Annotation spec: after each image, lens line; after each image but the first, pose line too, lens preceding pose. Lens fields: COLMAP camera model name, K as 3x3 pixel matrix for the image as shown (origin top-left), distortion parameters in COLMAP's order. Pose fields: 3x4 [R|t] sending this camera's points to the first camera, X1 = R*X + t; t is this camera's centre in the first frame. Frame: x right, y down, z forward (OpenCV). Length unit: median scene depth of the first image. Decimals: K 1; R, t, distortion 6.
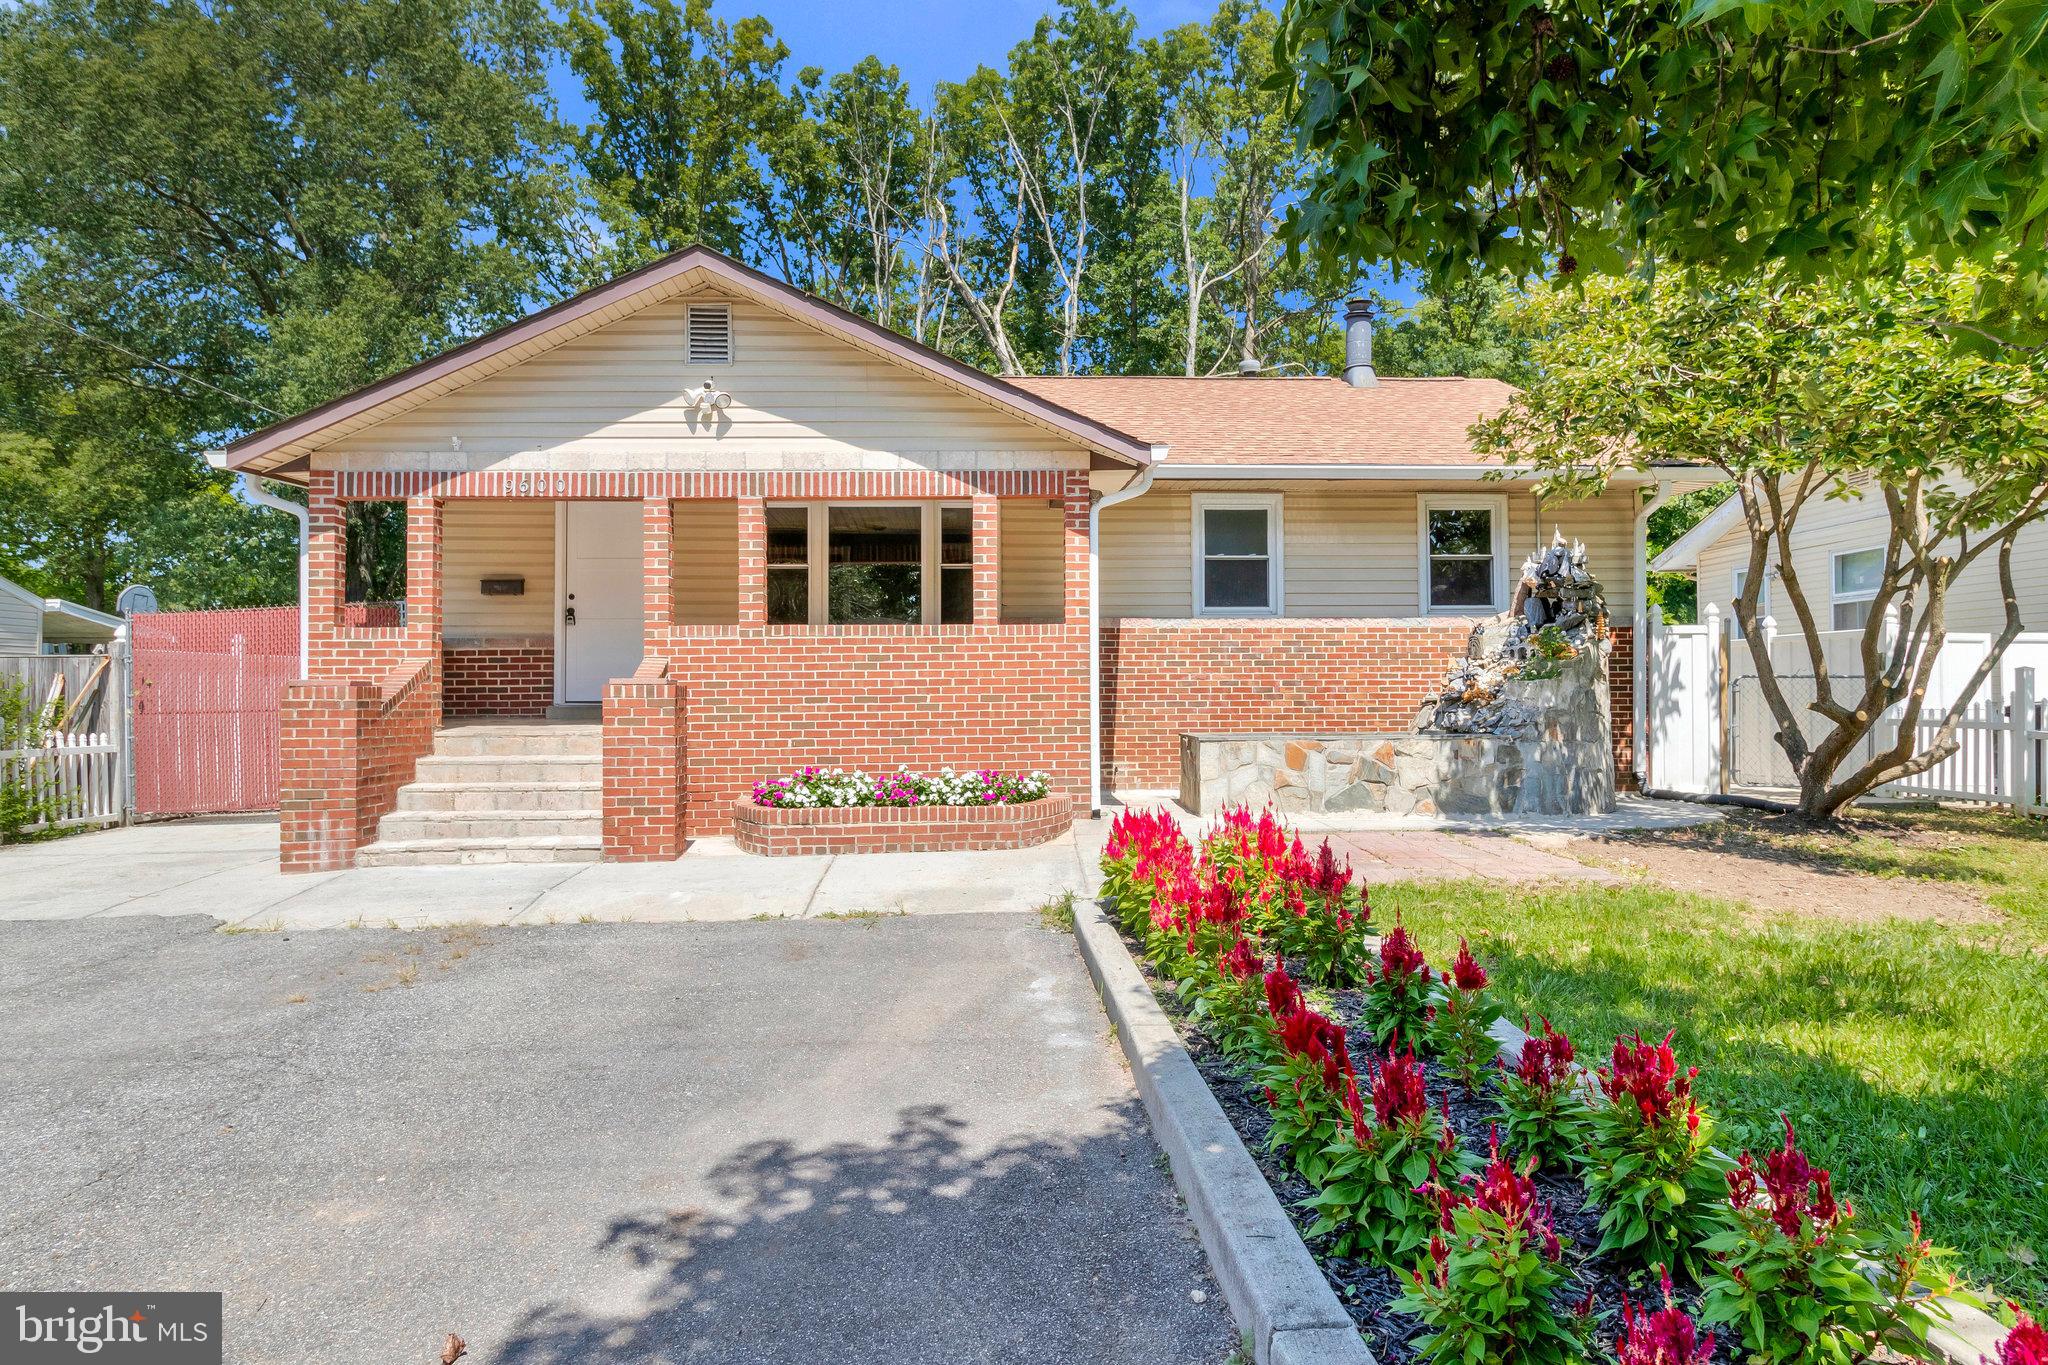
lens RADIAL K [[1228.5, 0, 1036.5], [0, 1228.5, 666.6], [0, 0, 1]] dist [0.005684, 0.003641]
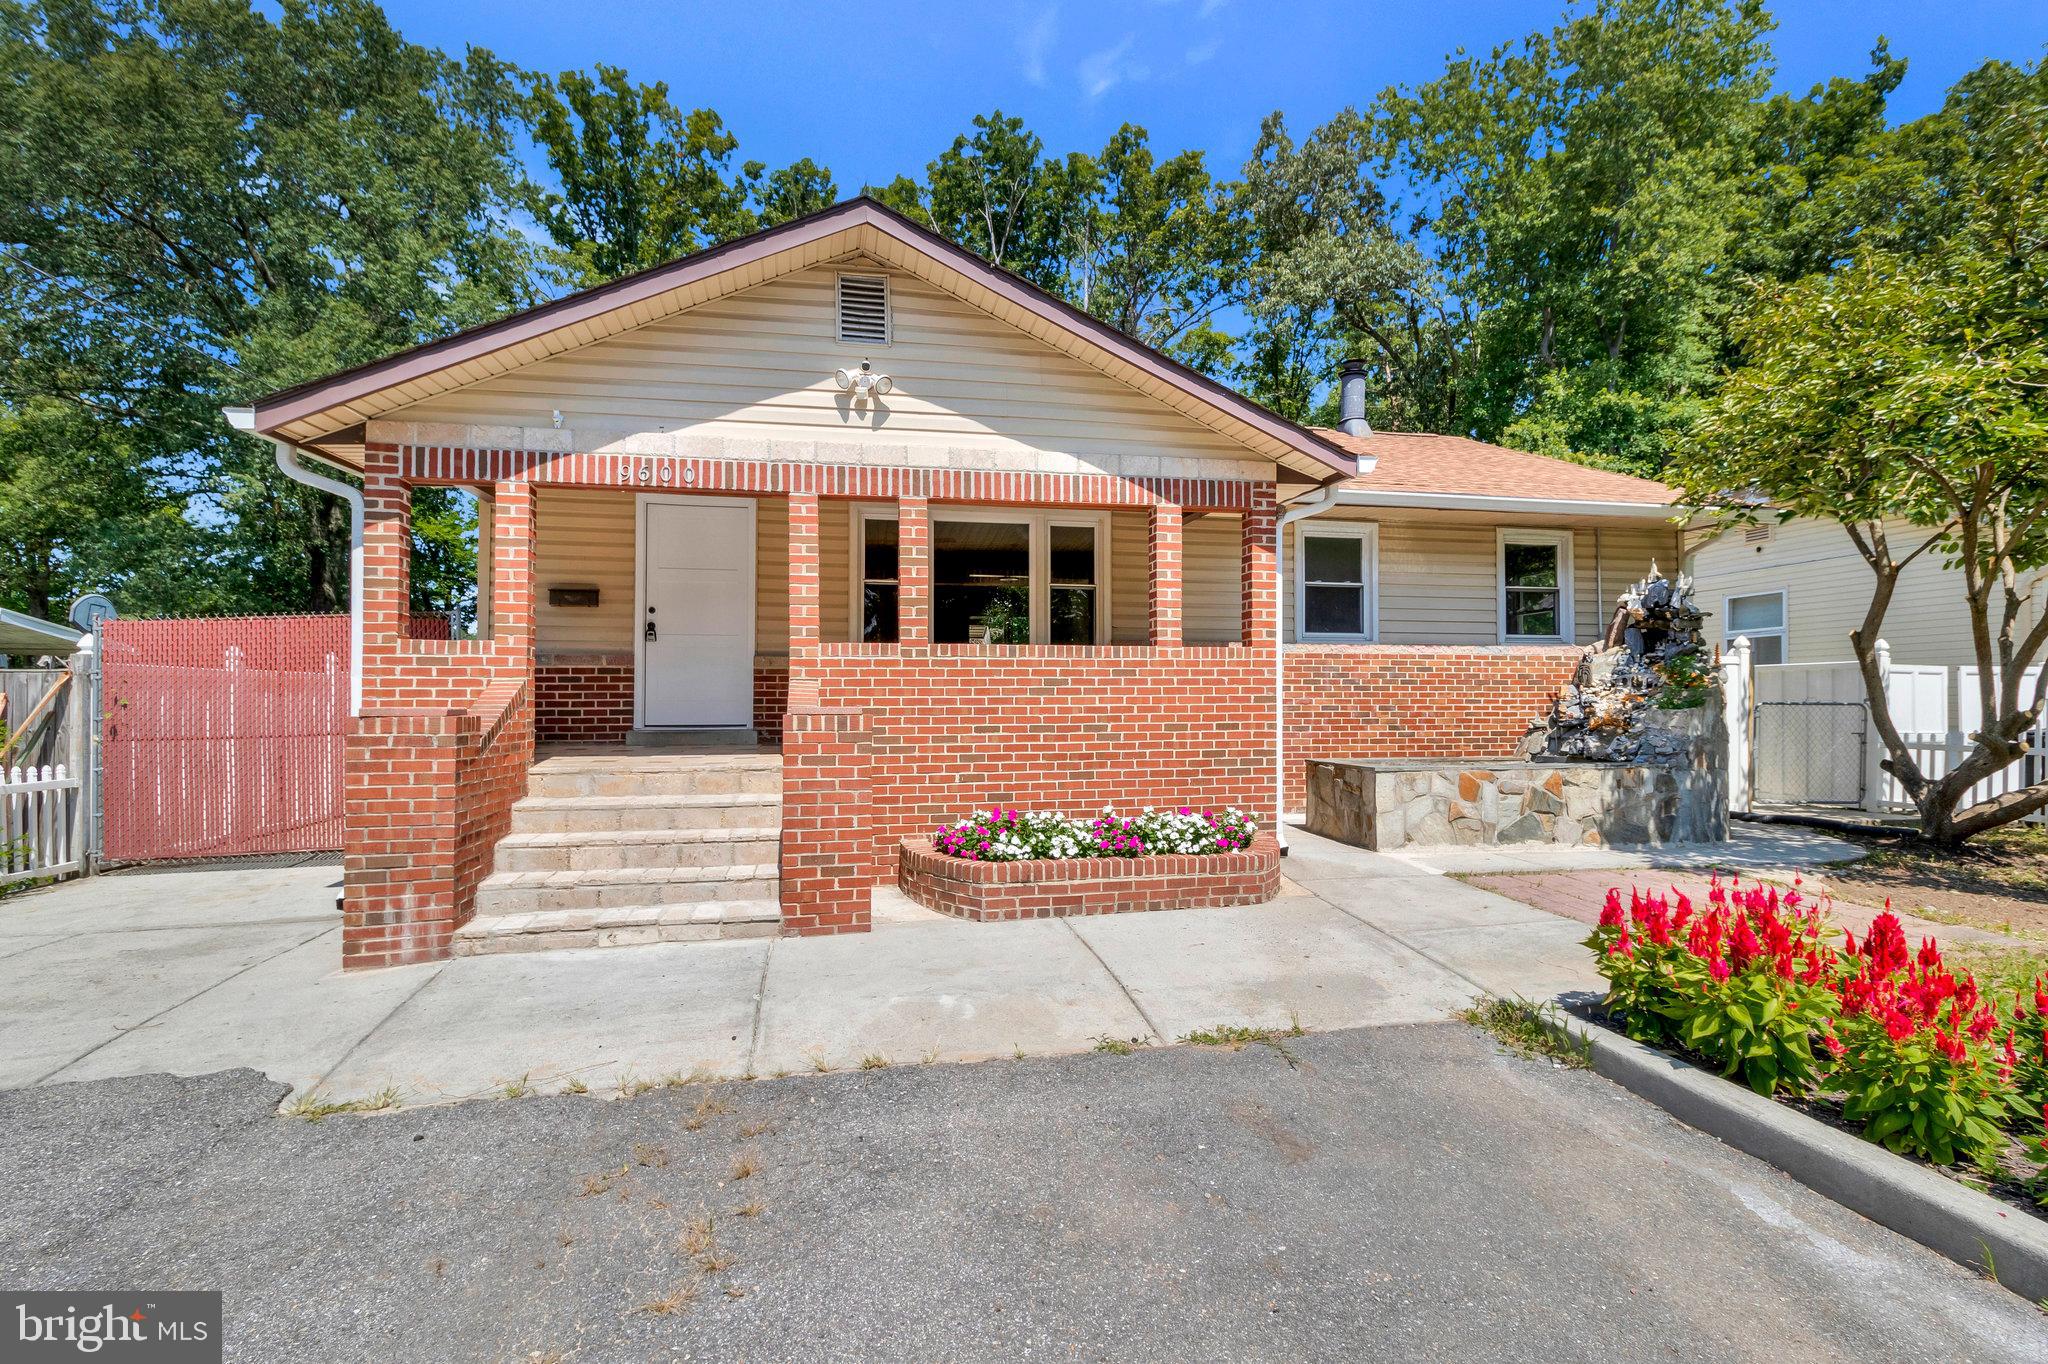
lens RADIAL K [[948.4, 0, 1018.6], [0, 948.4, 676.3], [0, 0, 1]] dist [0.004804, 0.000529]
pose [[0.988327, 0.008760, 0.152097, -0.259804], [-0.007942, 0.999951, -0.005983, -0.006982], [-0.152142, 0.004705, 0.988347, 0.321347]]
